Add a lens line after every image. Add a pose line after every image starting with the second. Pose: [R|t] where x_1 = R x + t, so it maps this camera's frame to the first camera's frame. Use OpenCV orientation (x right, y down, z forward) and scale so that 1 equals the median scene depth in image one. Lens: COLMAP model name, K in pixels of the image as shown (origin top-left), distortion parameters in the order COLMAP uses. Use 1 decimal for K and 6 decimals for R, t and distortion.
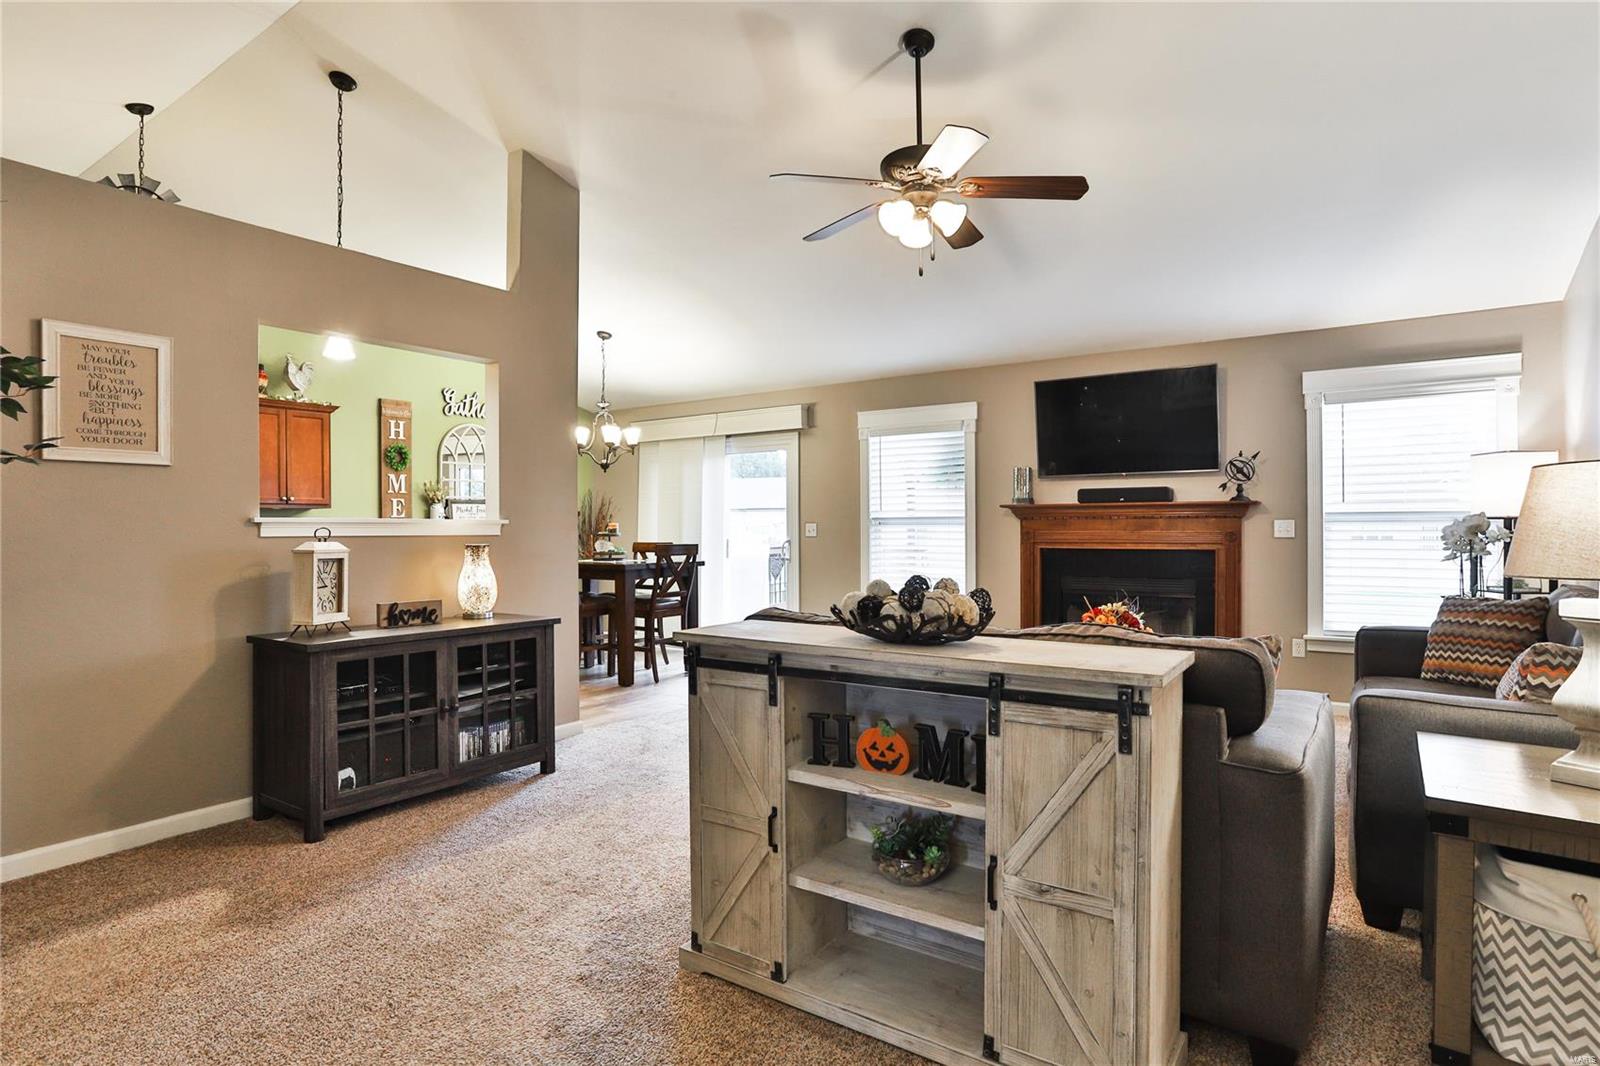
lens RADIAL K [[835.2, 0, 787.2], [0, 835.2, 532.0], [0, 0, 1]] dist [-0.035676, 0.001201]
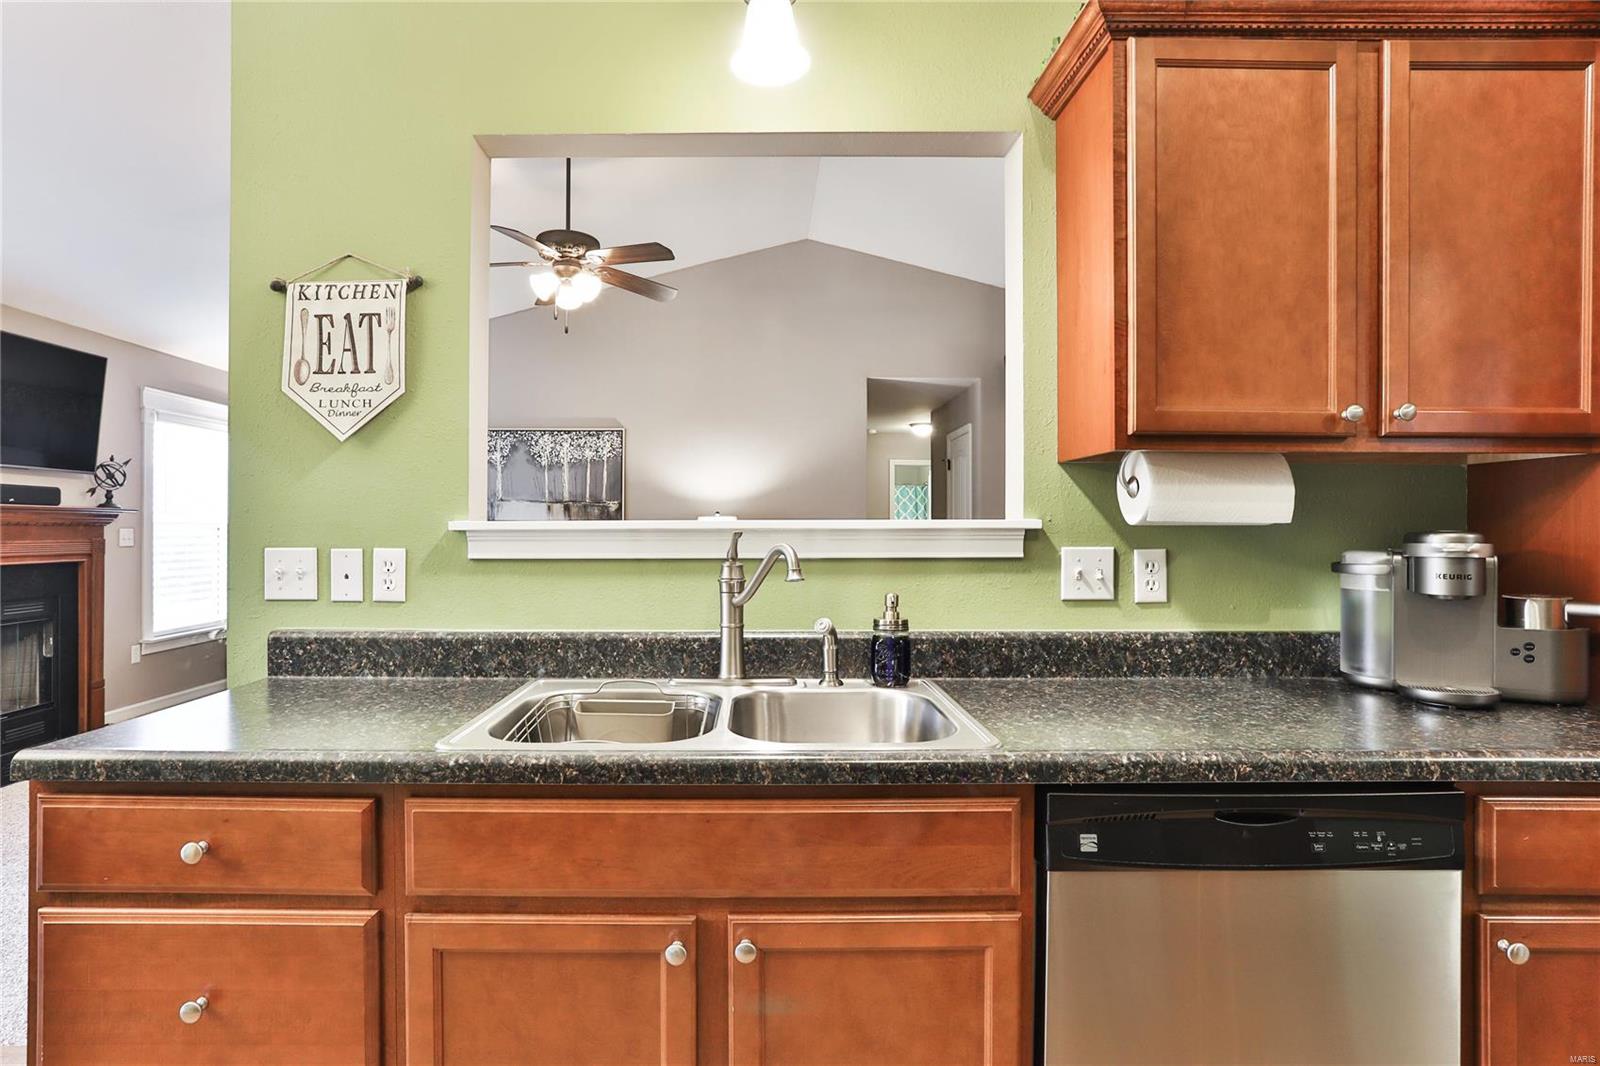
lens RADIAL K [[839.3, 0, 784.6], [0, 839.3, 528.3], [0, 0, 1]] dist [-0.062182, 0.038108]
pose [[-0.592328, 0.005573, 0.805678, -0.674351], [0.006597, 0.999976, -0.002066, -0.007745], [-0.805670, 0.004091, -0.592350, 0.946962]]
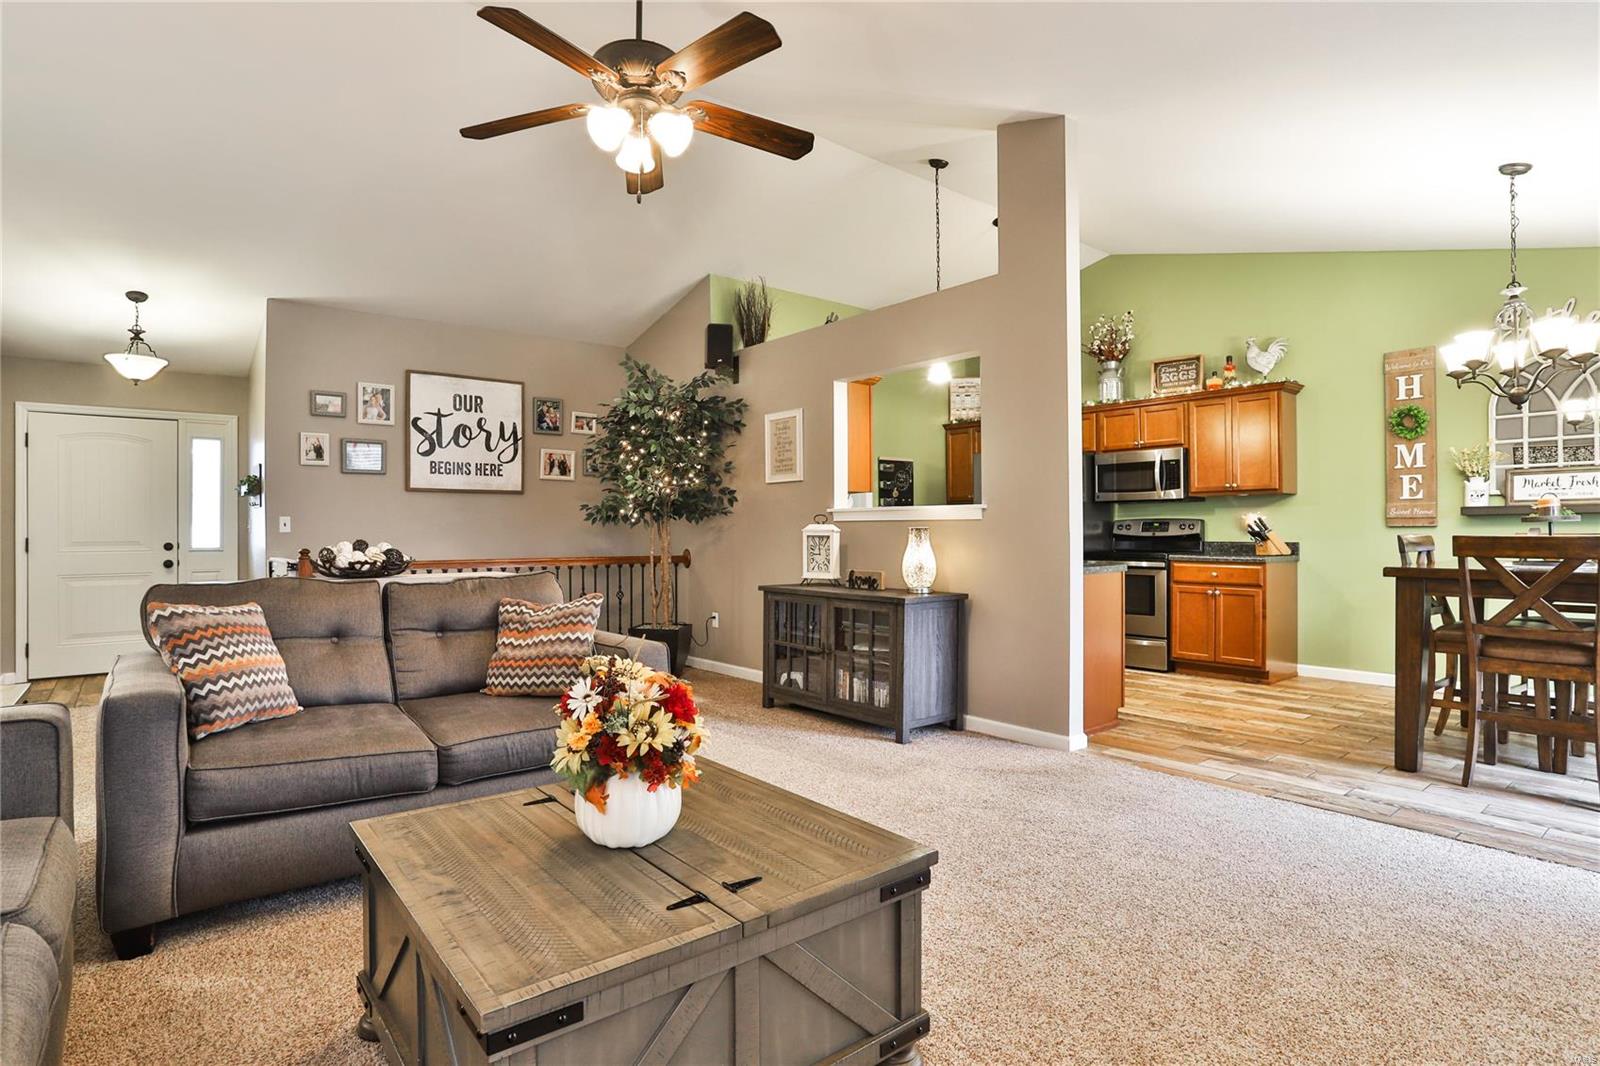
lens RADIAL K [[819.3, 0, 790.1], [0, 819.3, 528.7], [0, 0, 1]] dist [-0.068062, 0.041367]
pose [[-0.271078, 0.005703, -0.962540, 0.572961], [0.002105, 0.999984, 0.005332, 0.007781], [0.962555, -0.000581, -0.271086, 0.872533]]
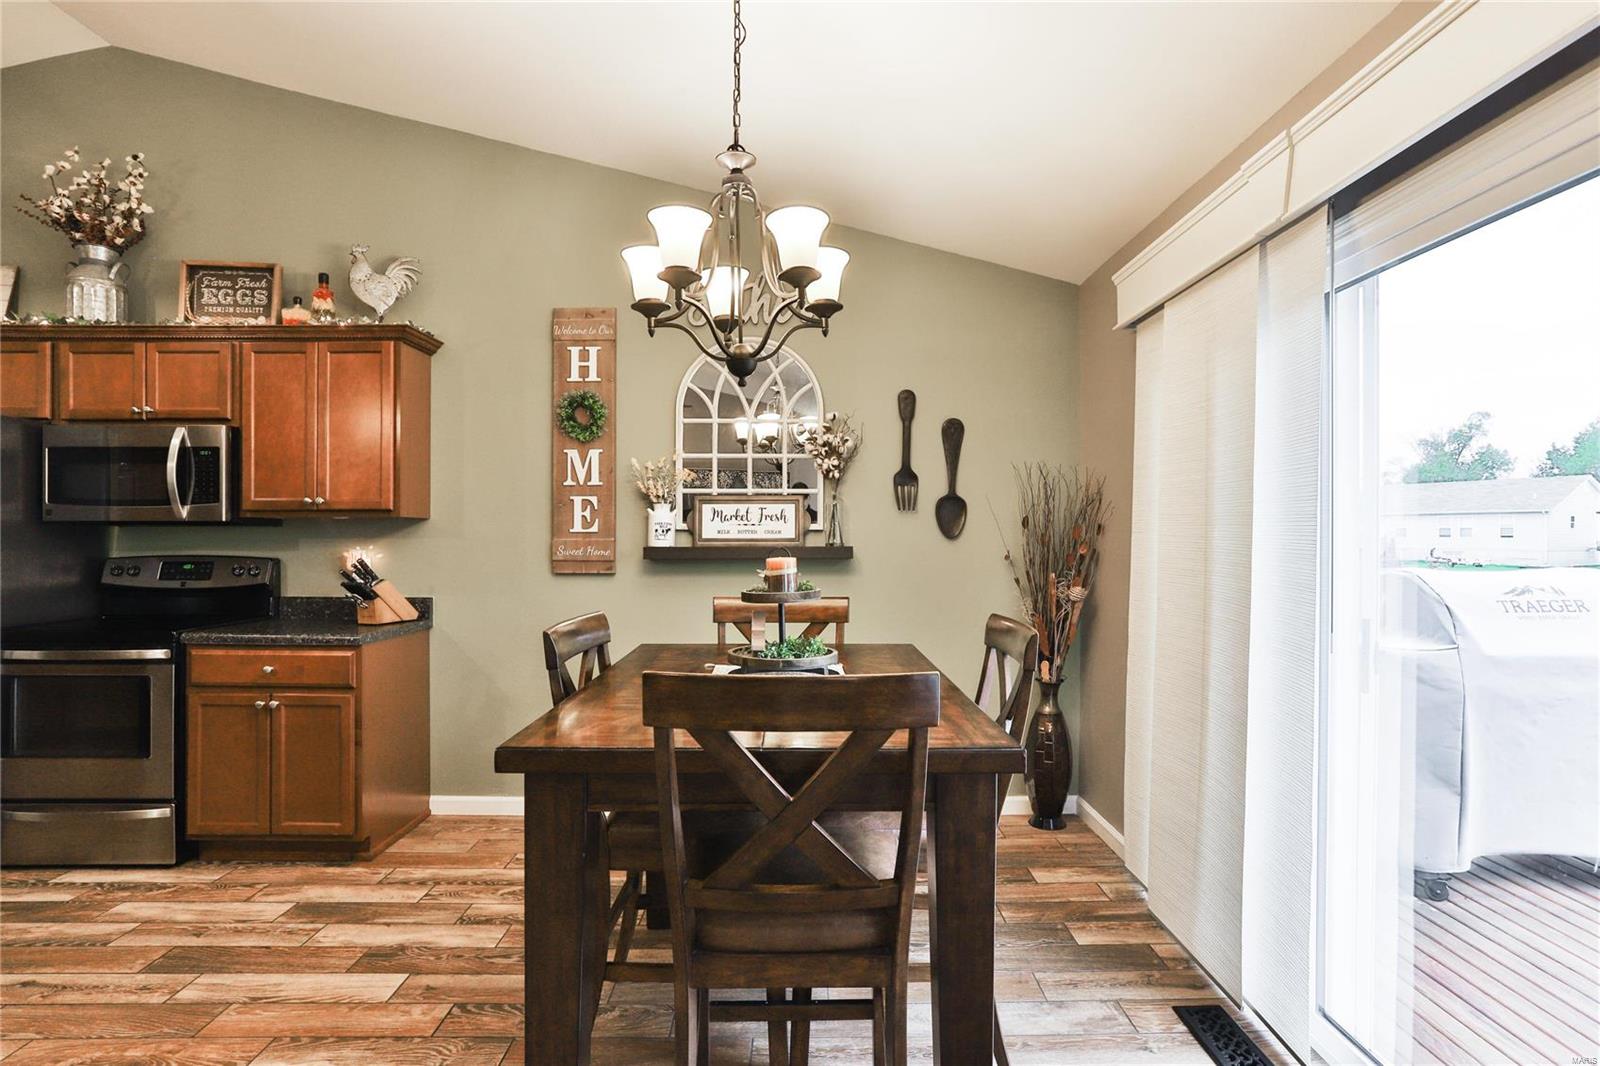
lens RADIAL K [[831.7, 0, 811.8], [0, 831.7, 538.7], [0, 0, 1]] dist [-0.048188, 0.027221]
pose [[0.589551, 0.011353, -0.807652, 0.048403], [-0.010100, 0.999927, 0.006683, -0.025110], [0.807668, 0.004217, 0.589622, 1.105470]]
